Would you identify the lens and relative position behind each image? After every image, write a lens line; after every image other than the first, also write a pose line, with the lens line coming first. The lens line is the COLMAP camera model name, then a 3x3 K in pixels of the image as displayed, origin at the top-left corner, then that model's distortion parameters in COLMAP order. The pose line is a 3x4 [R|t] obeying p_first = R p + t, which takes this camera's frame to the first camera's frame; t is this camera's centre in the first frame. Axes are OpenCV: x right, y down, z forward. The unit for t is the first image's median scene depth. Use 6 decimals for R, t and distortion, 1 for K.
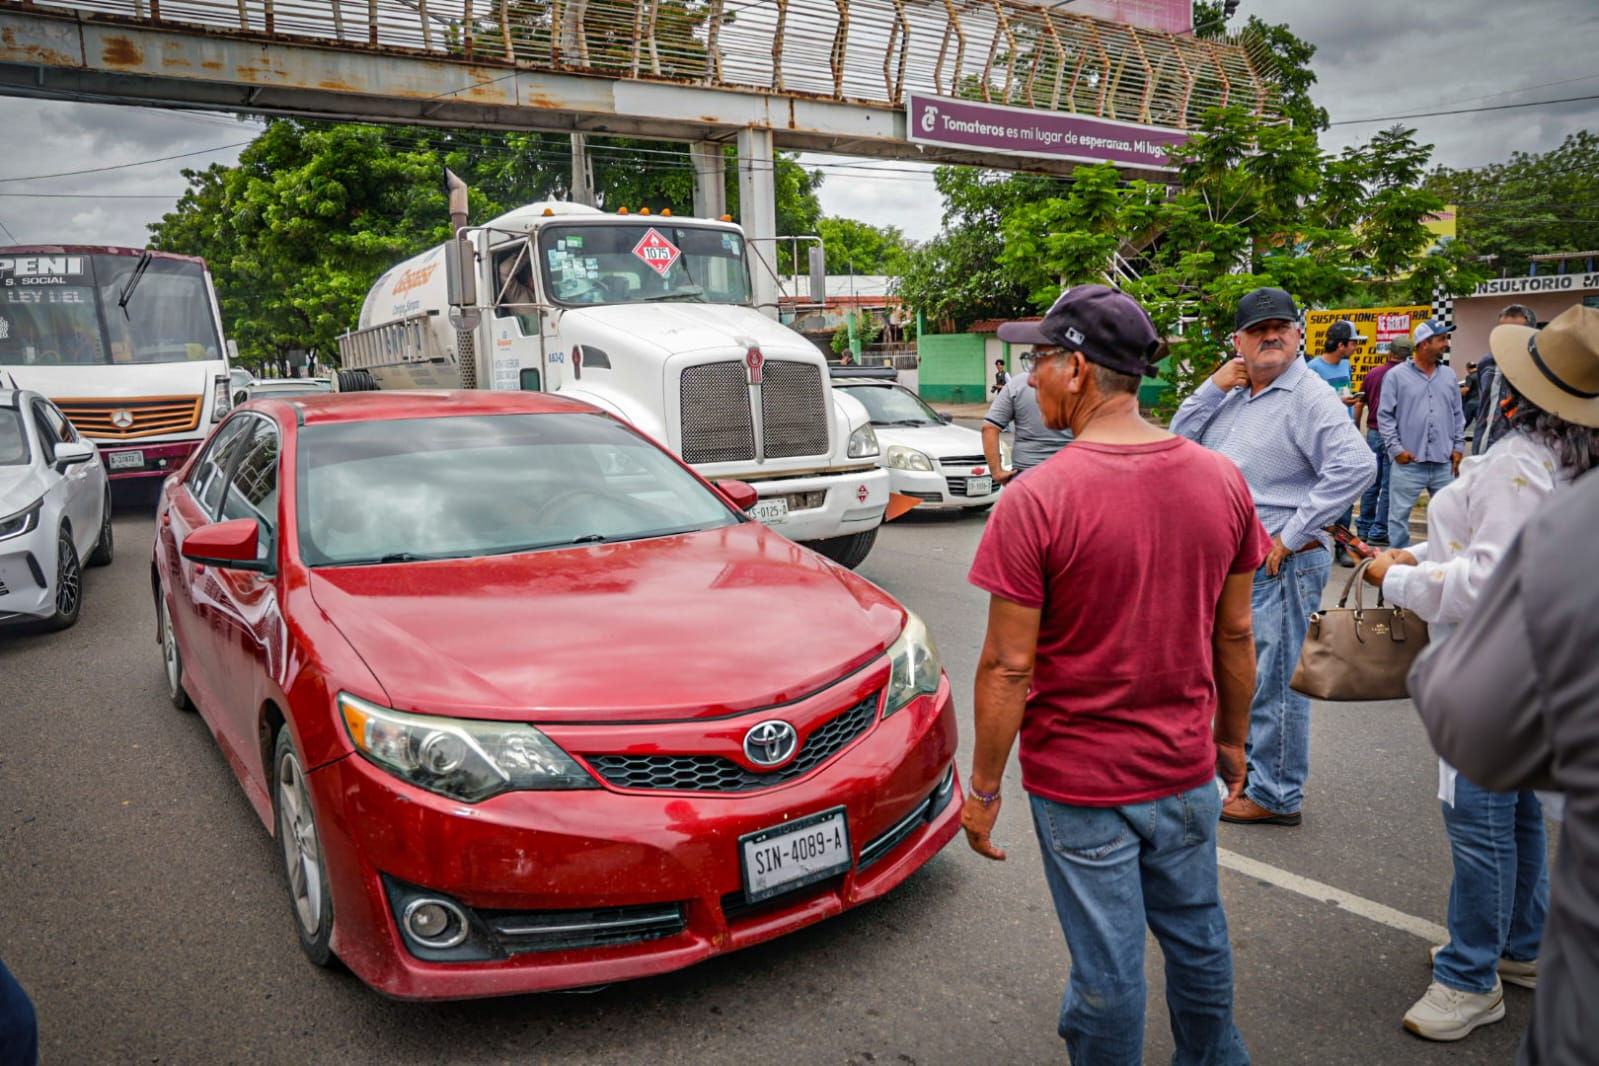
lens RADIAL K [[1135.3, 0, 799.8], [0, 1135.3, 538.7], [0, 0, 1]] dist [-0.092455, 0.078676]
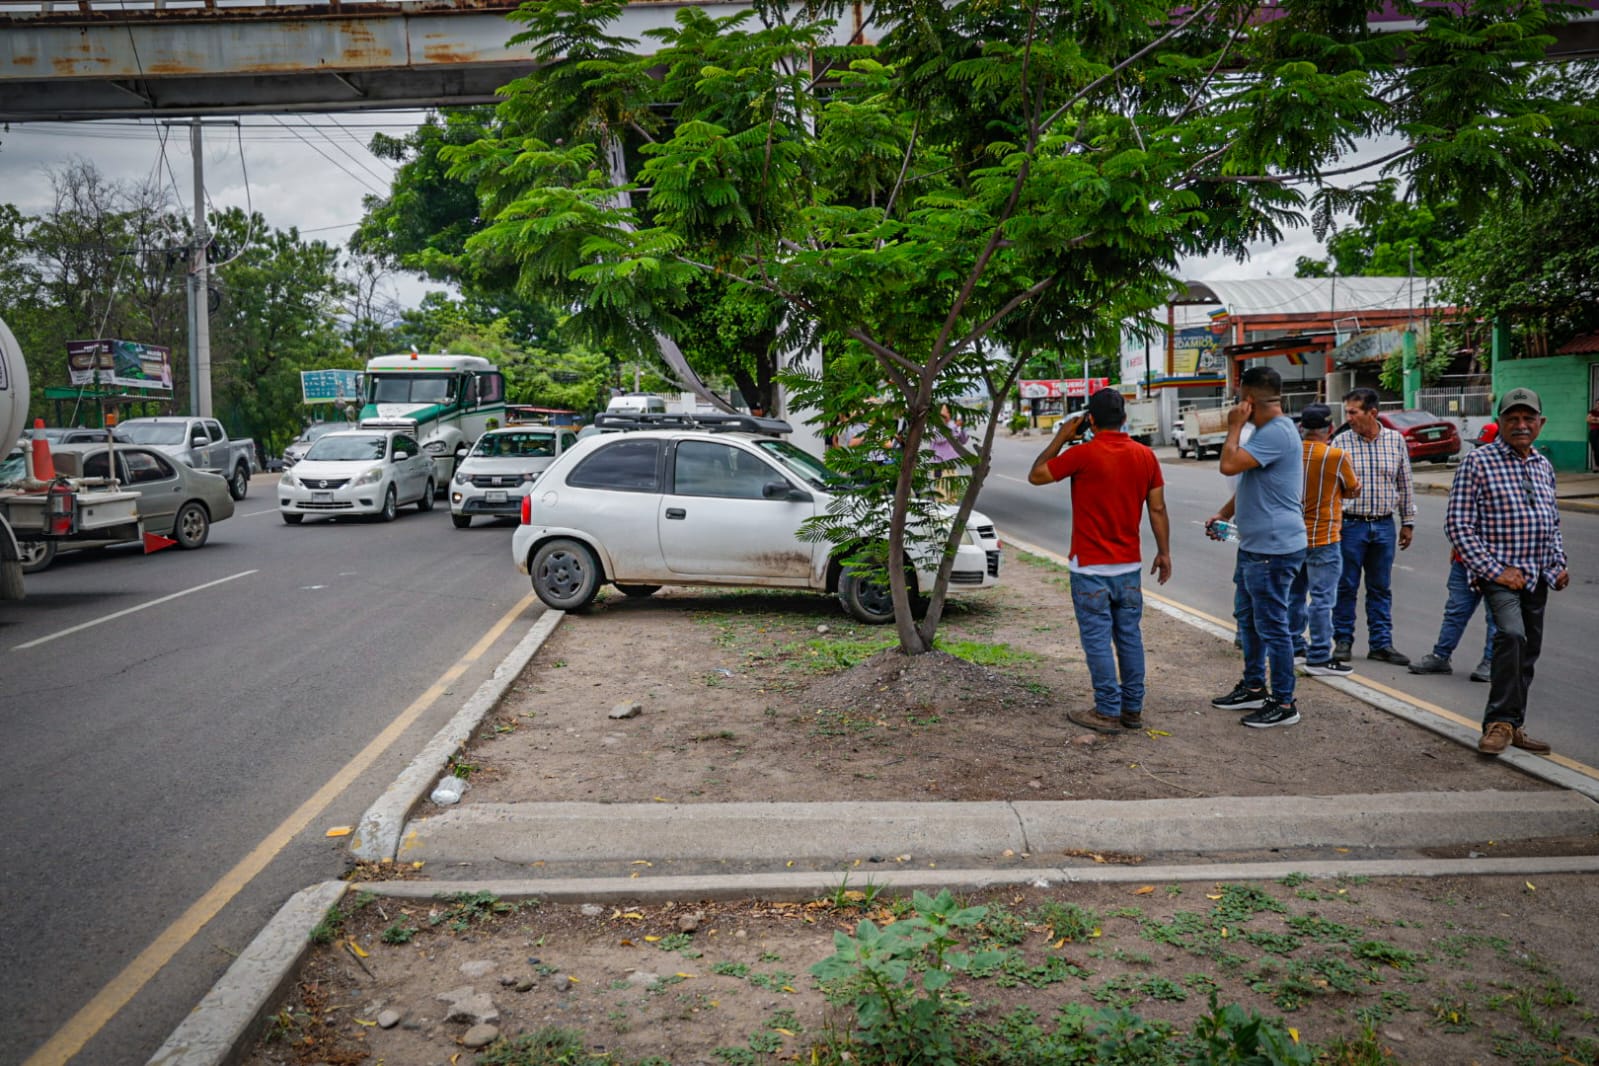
lens RADIAL K [[1312.2, 0, 799.5], [0, 1312.2, 533.0], [0, 0, 1]] dist [0.005265, 0.004919]
pose [[0.837635, 0.048768, -0.544049, 0.521010], [-0.077814, 0.996502, -0.030480, -0.090667], [0.540660, 0.067865, 0.838499, 0.515678]]
